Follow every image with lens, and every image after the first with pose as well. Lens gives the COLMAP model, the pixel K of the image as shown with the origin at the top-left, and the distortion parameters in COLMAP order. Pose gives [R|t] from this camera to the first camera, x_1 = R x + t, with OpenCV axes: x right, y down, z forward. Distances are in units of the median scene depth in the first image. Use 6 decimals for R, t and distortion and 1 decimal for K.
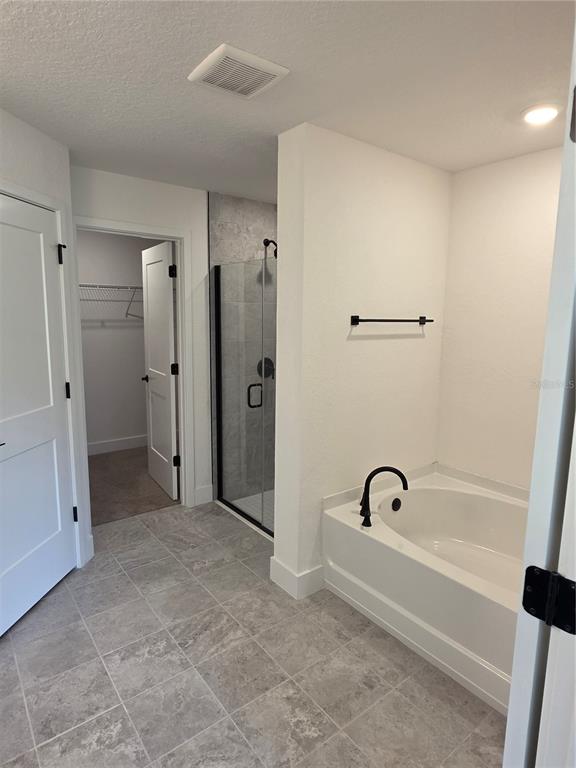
lens RADIAL K [[452.6, 0, 288.0], [0, 452.6, 384.0], [0, 0, 1]] dist [0.001710, -0.001242]
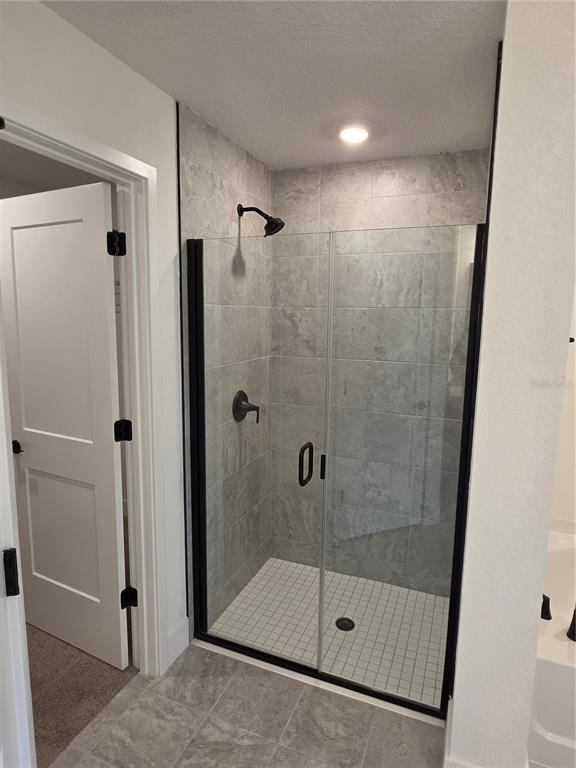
lens RADIAL K [[452.6, 0, 288.0], [0, 452.6, 384.0], [0, 0, 1]] dist [0.001710, -0.001242]
pose [[0.866294, -0.073978, 0.494026, -0.333137], [0.074071, 0.997064, 0.019420, -0.081498], [-0.494012, 0.019770, 0.869230, 0.439685]]
